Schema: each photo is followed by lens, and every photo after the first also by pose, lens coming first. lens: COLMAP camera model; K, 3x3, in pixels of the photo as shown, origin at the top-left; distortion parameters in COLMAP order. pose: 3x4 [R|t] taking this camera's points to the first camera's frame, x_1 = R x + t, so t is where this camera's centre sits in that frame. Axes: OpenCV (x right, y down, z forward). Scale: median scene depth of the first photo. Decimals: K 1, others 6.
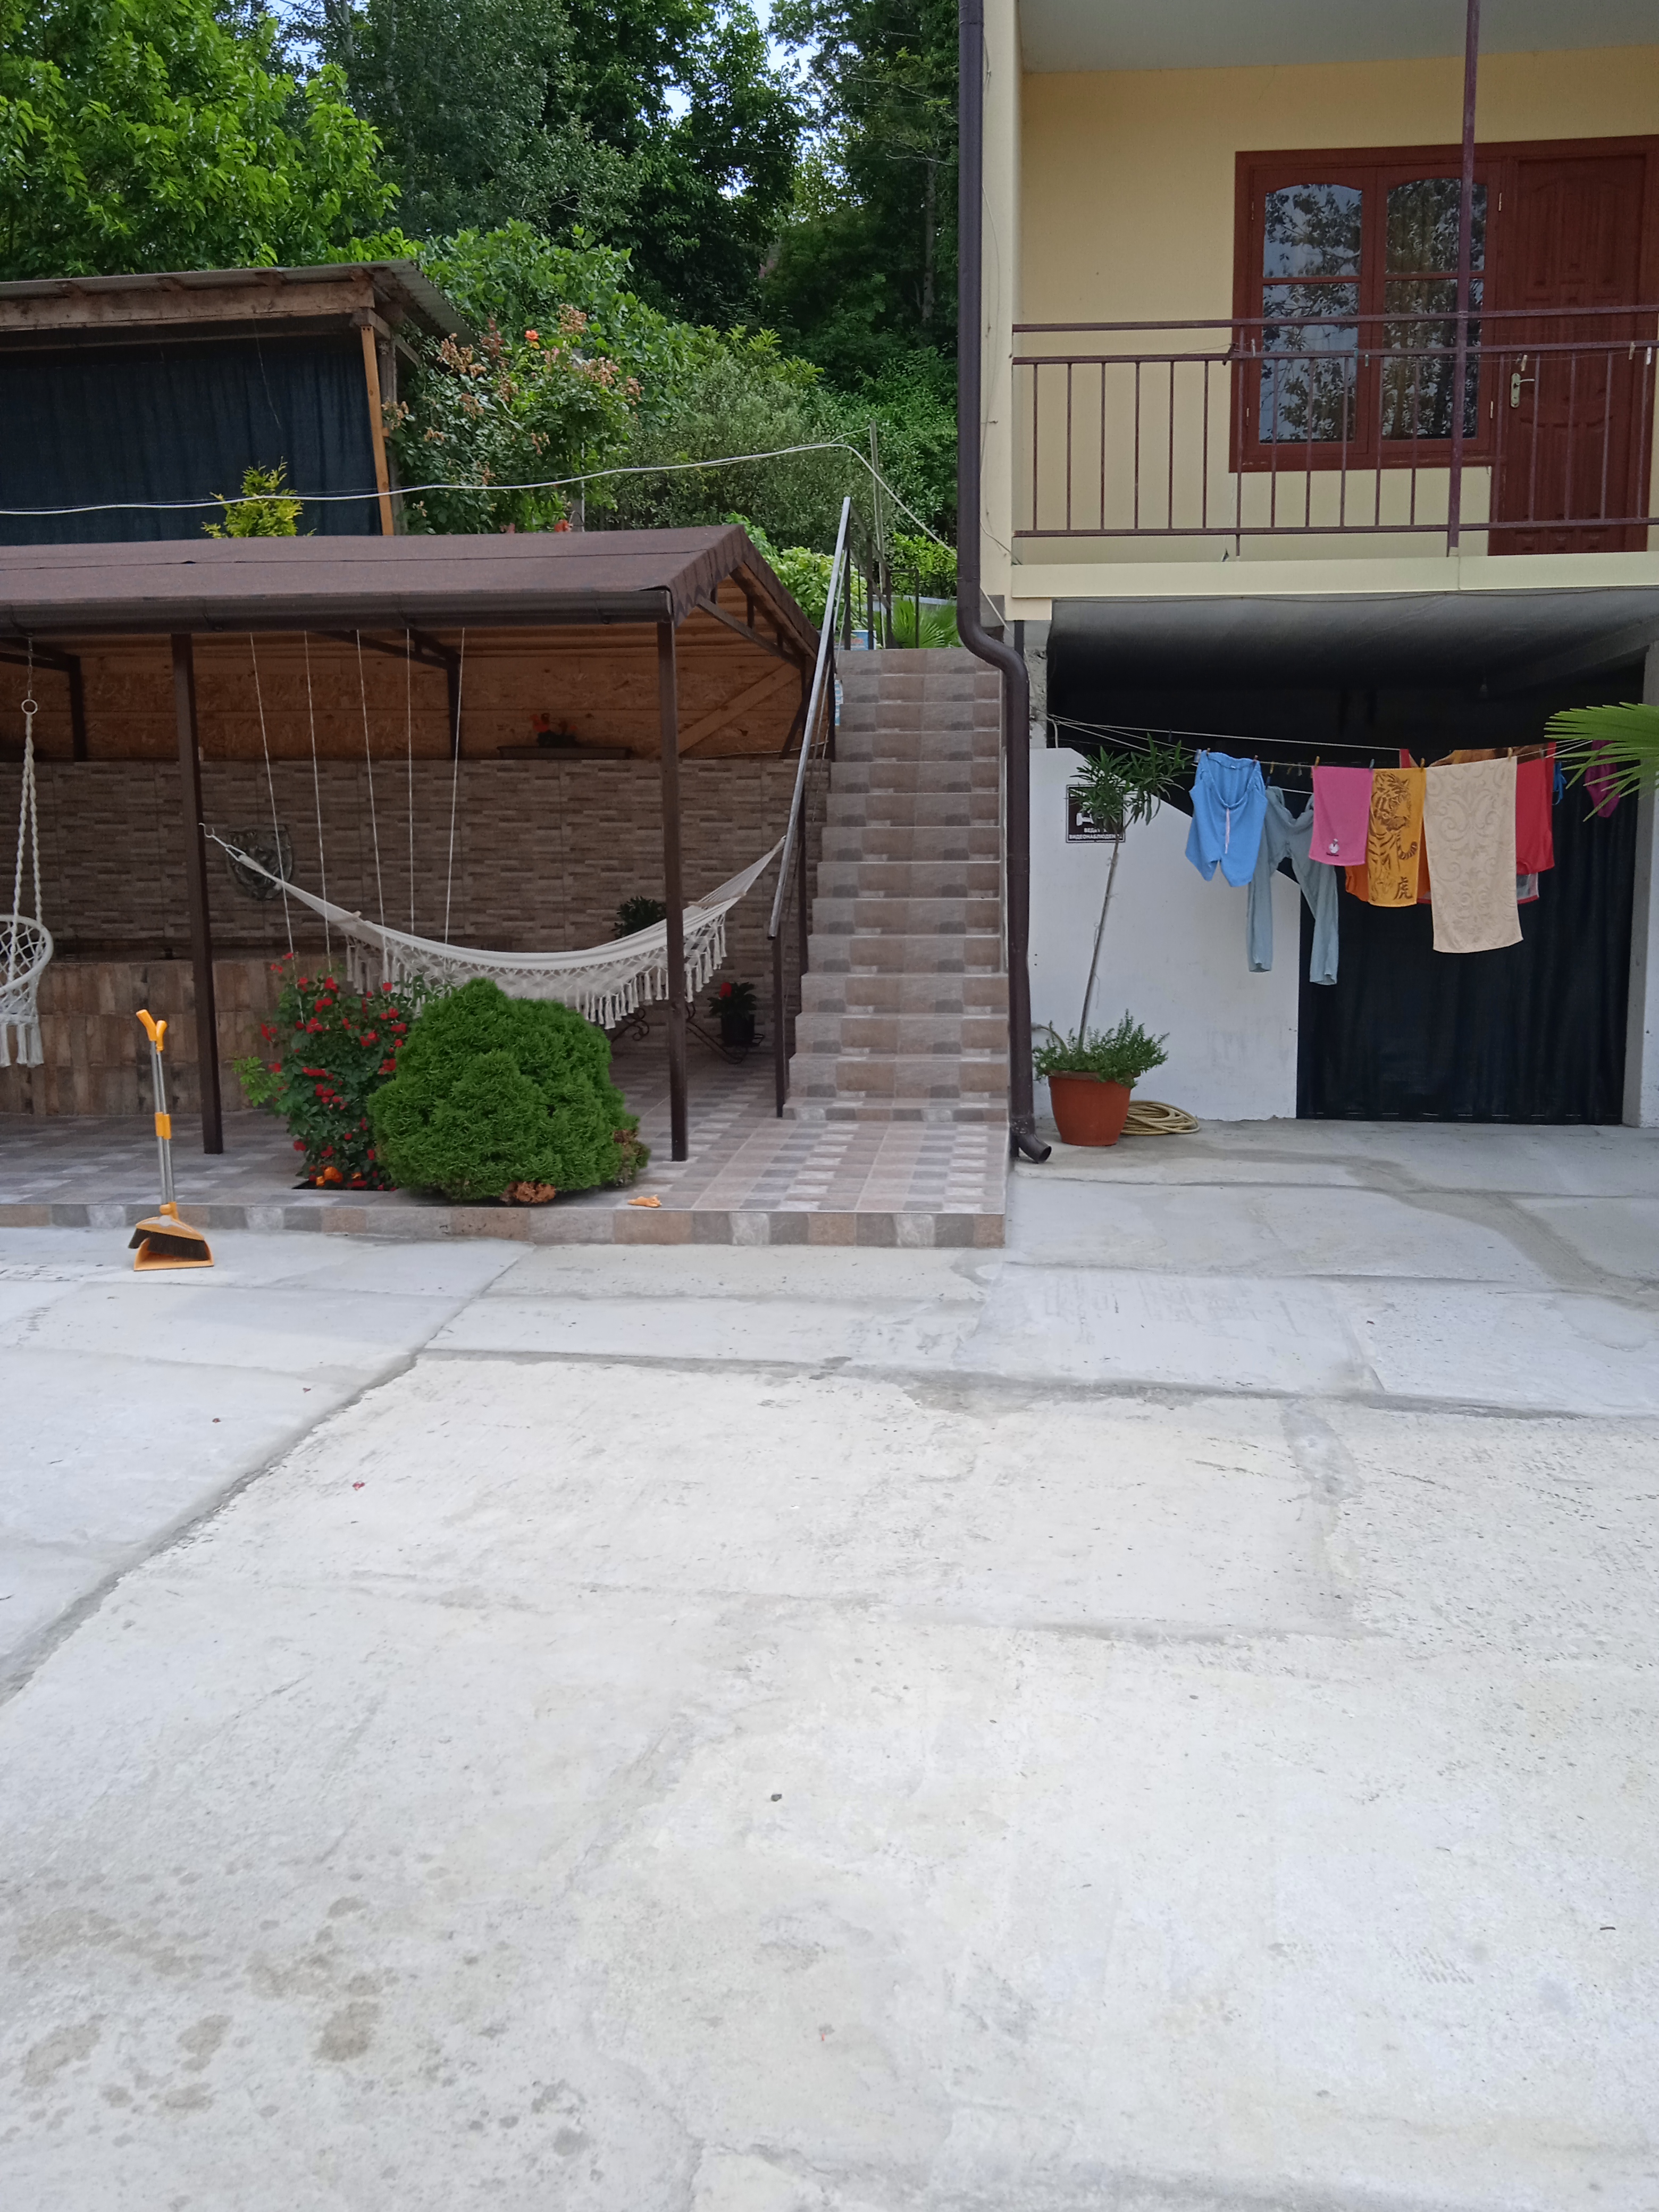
lens RADIAL K [[2003.0, 0, 829.5], [0, 2003.0, 1106.0], [0, 0, 1]] dist [-0.015193, -0.008201]
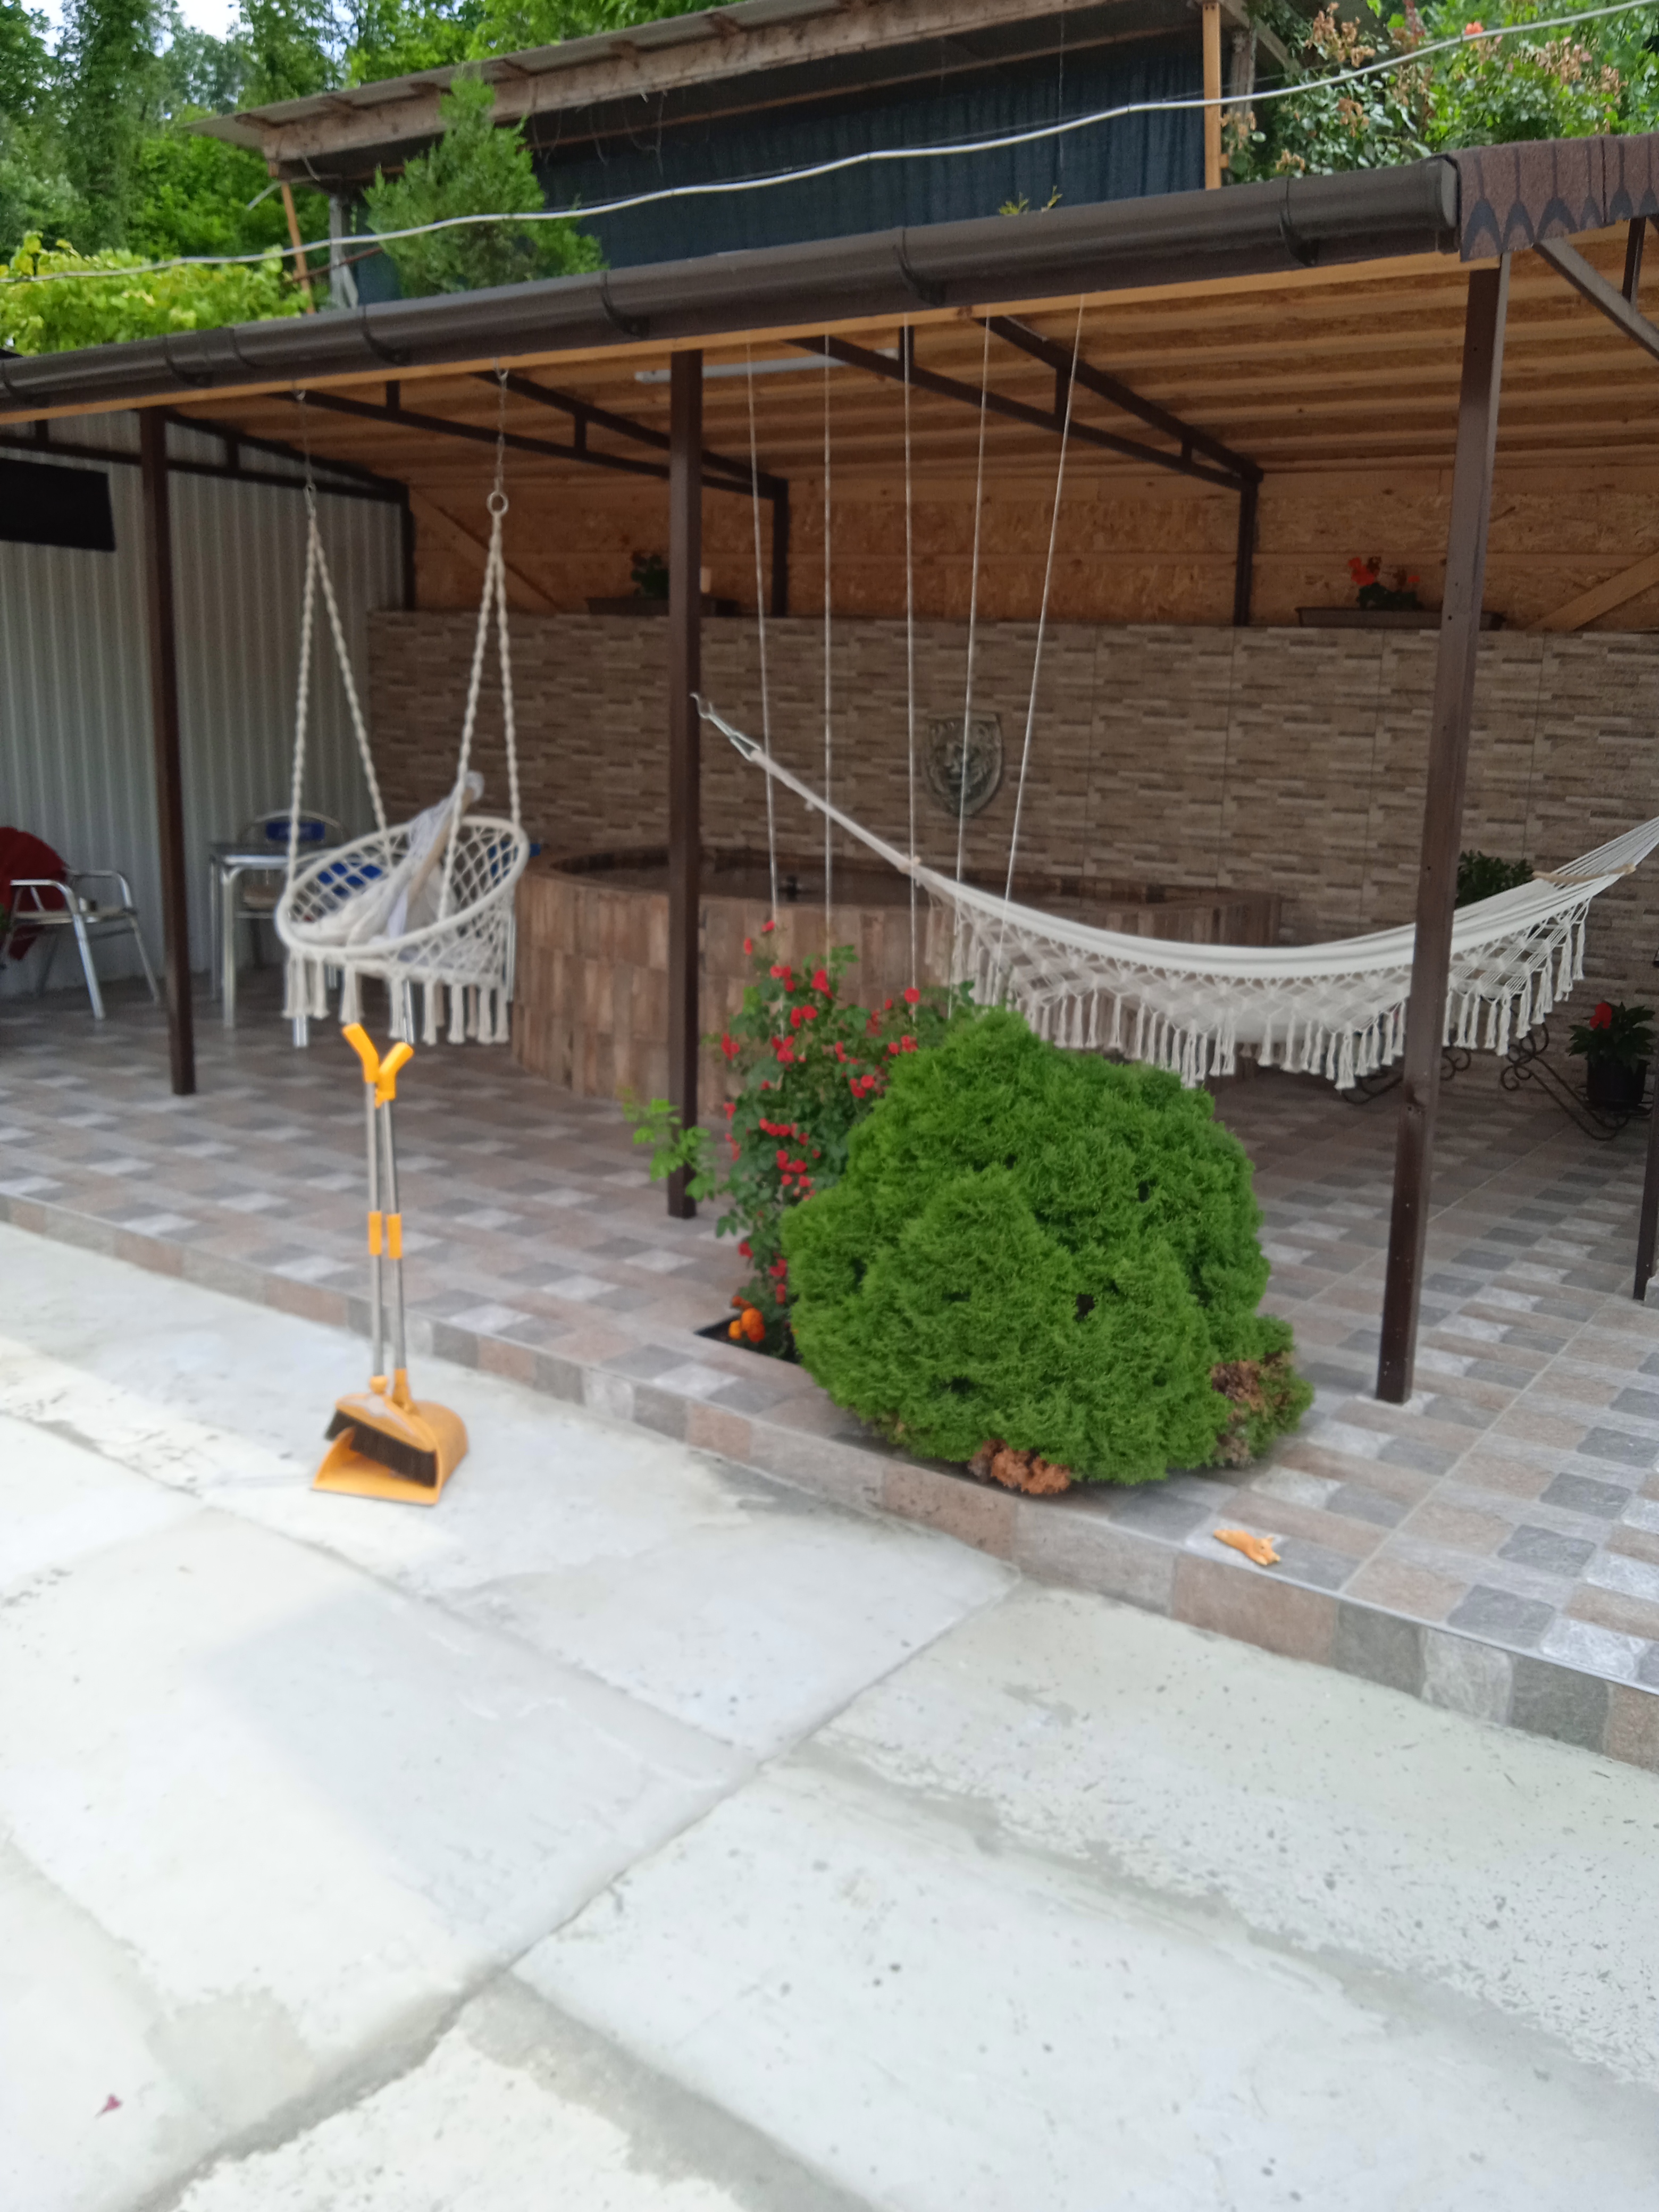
lens RADIAL K [[2055.3, 0, 829.5], [0, 2055.3, 1106.0], [0, 0, 1]] dist [0.020976, -0.003184]
pose [[0.896553, 0.124281, -0.425143, 0.010871], [-0.107110, 0.992175, 0.064163, -0.072212], [0.429790, -0.011989, 0.902849, 0.531041]]
